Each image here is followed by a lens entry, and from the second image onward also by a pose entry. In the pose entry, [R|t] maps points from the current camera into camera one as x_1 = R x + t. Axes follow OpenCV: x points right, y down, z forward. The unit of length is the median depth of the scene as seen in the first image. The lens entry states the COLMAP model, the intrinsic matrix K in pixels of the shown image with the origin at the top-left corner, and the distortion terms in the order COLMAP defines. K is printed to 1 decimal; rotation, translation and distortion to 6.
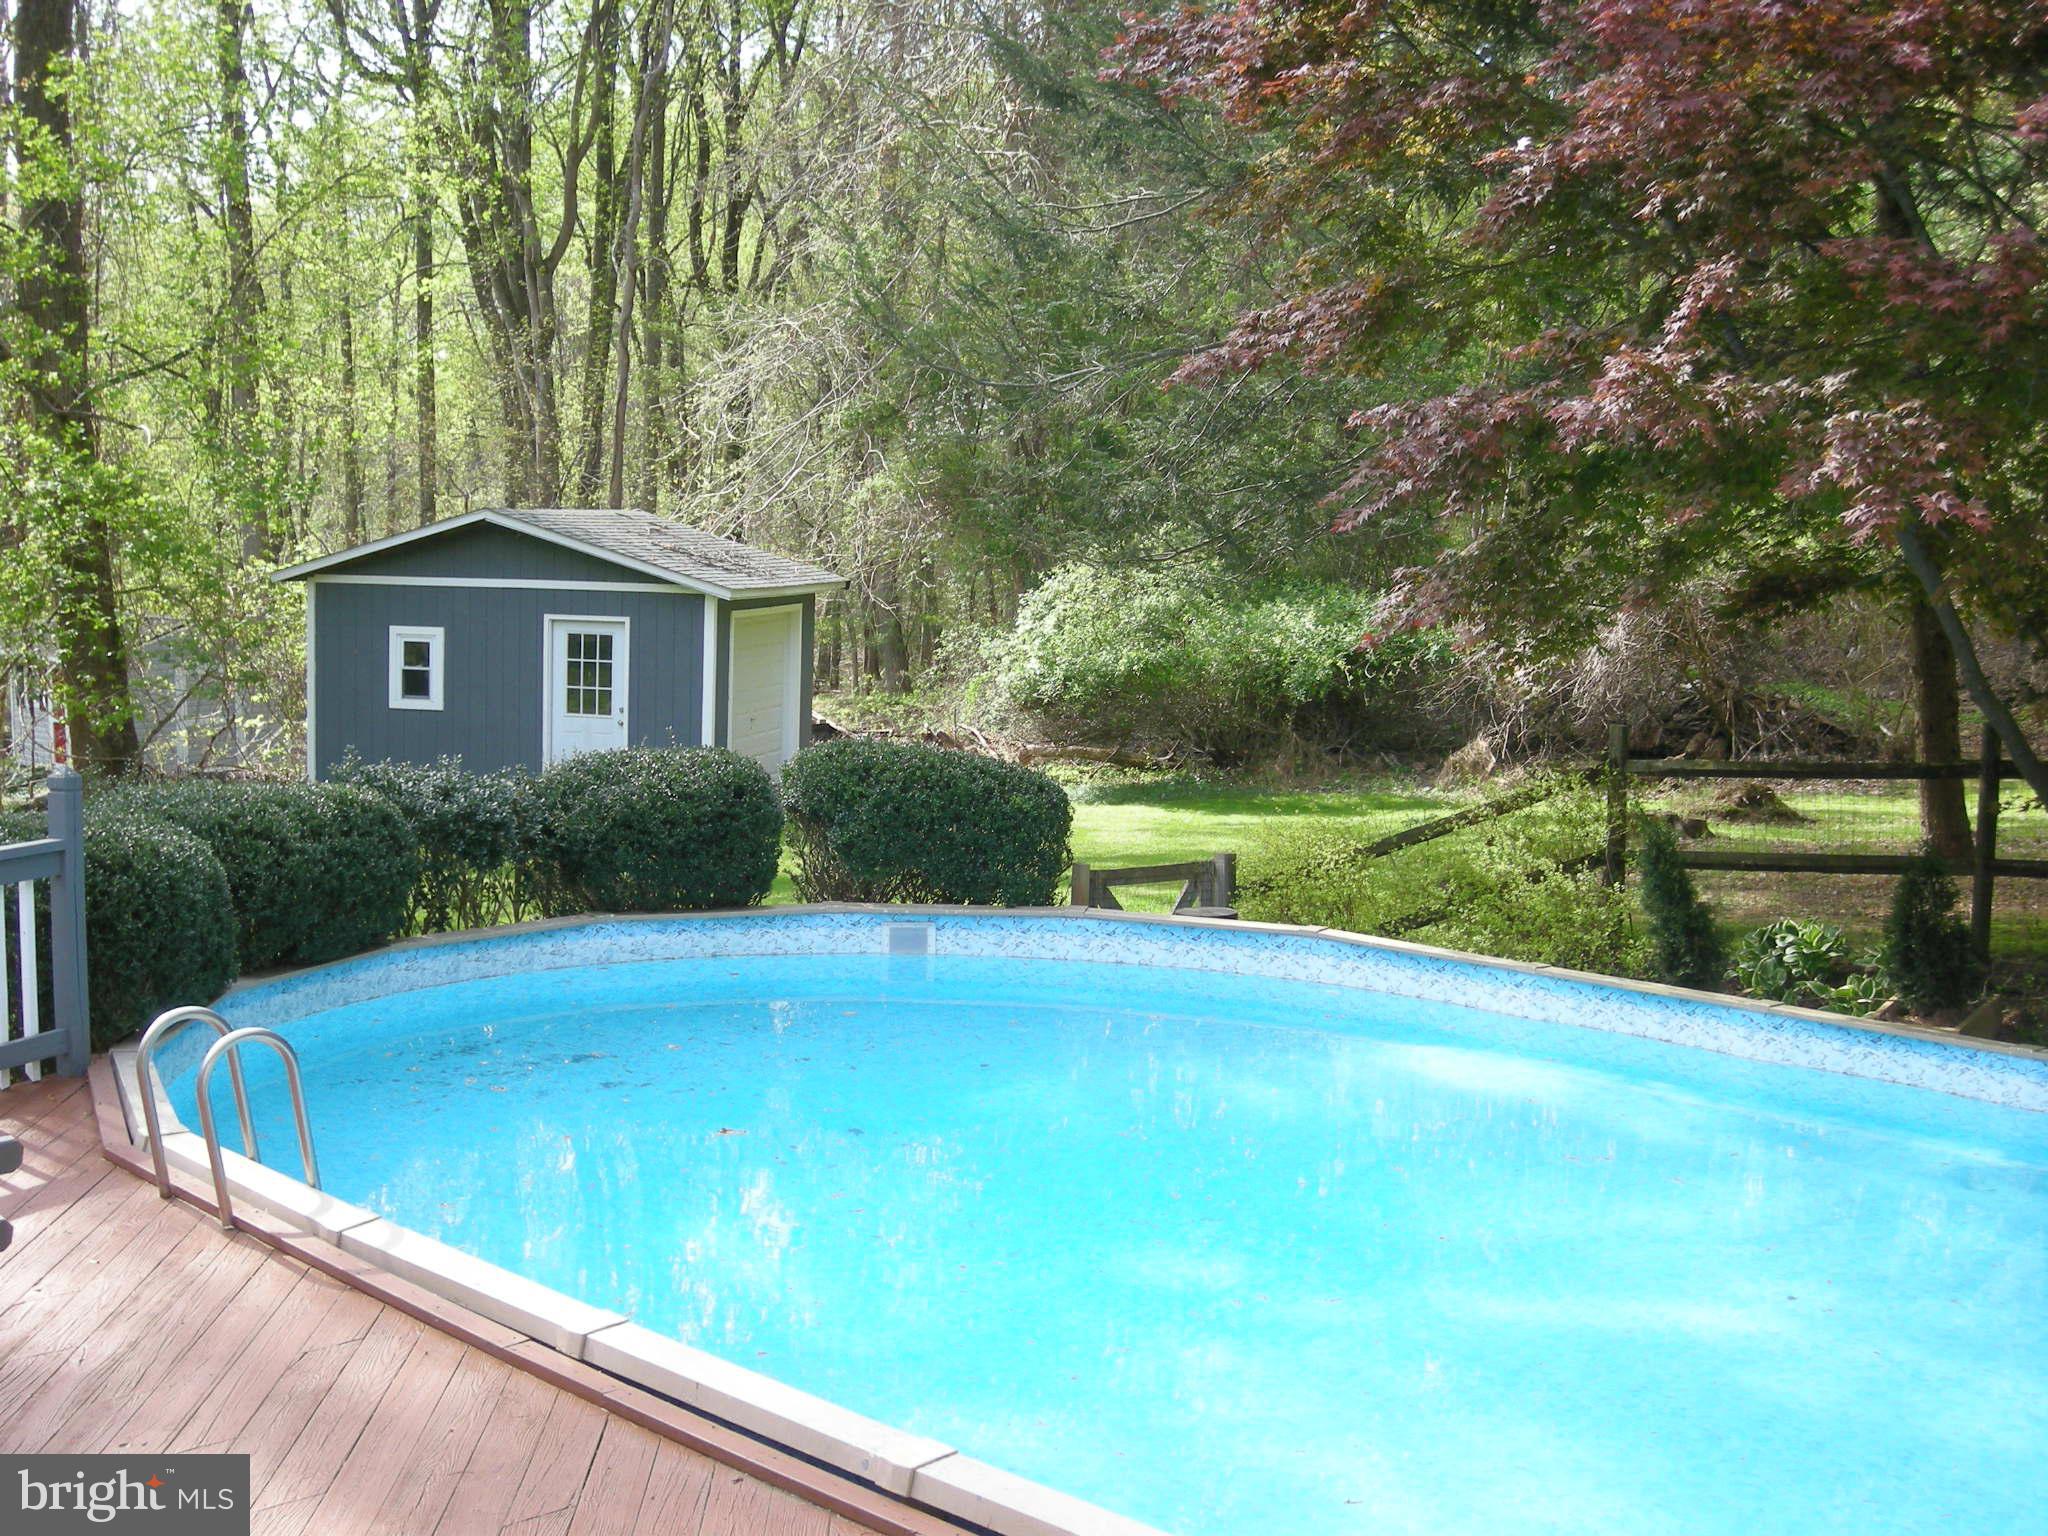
lens RADIAL K [[2528.0, 0, 1024.0], [0, 2528.0, 768.0], [0, 0, 1]] dist [-0.118567, -0.051701]
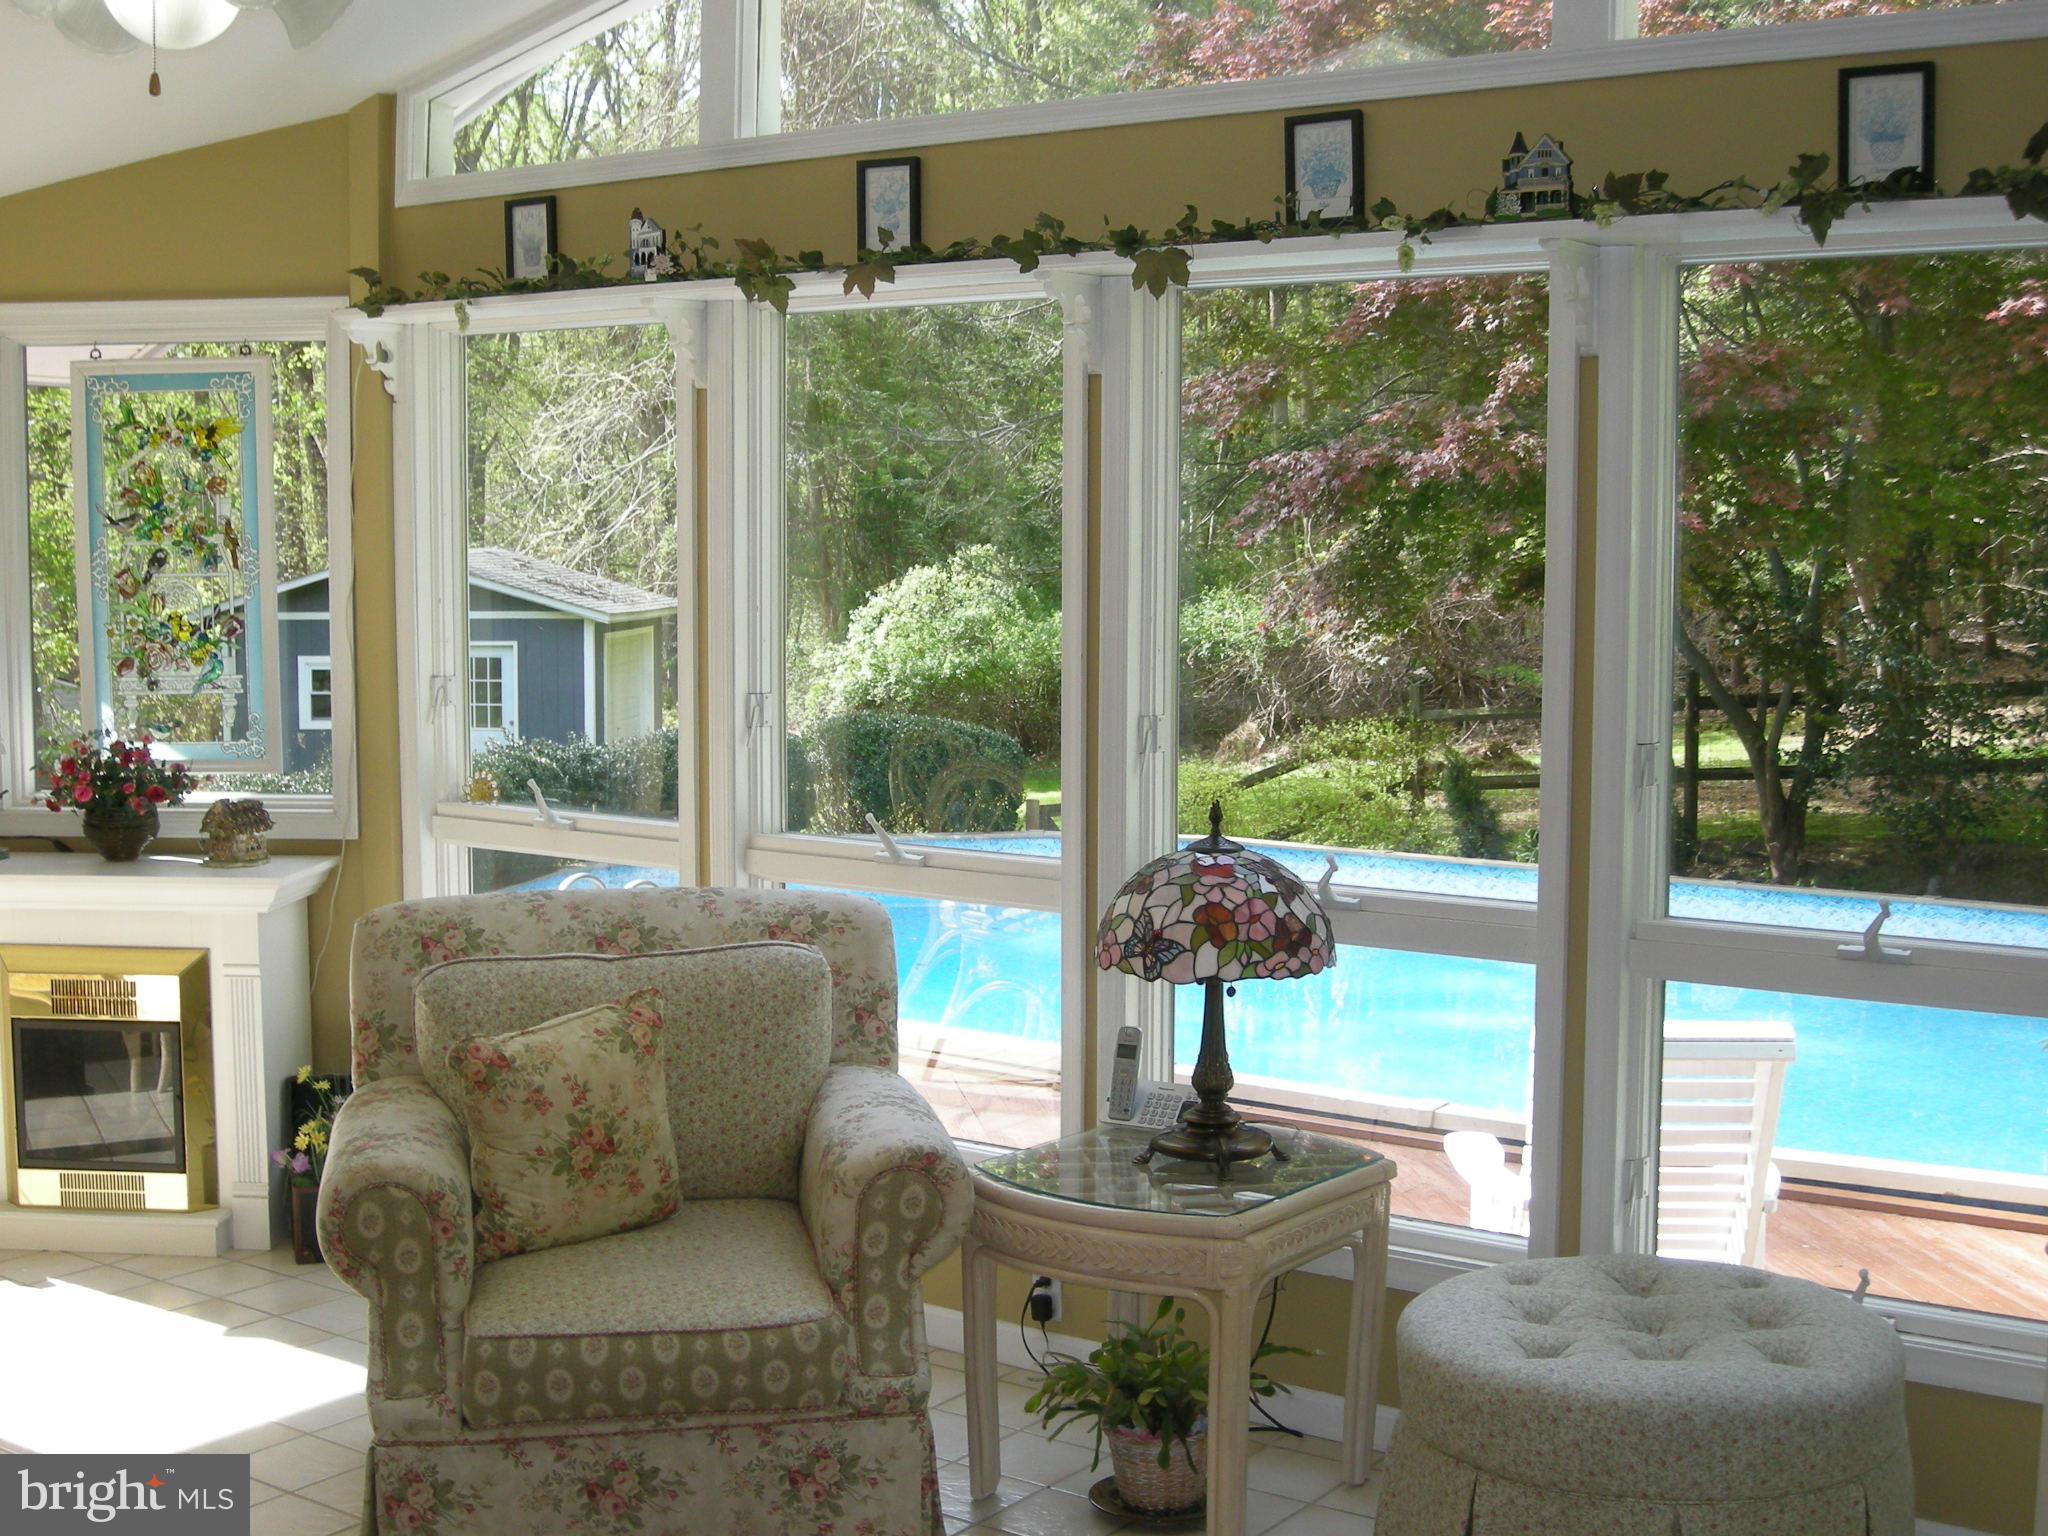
lens RADIAL K [[2528.0, 0, 1024.0], [0, 2528.0, 768.0], [0, 0, 1]] dist [-0.118567, -0.051701]
pose [[0.991513, -0.038736, 0.124101, -0.072034], [0.039931, 0.999177, -0.007156, 0.014808], [-0.123721, 0.012051, 0.992244, -0.157745]]
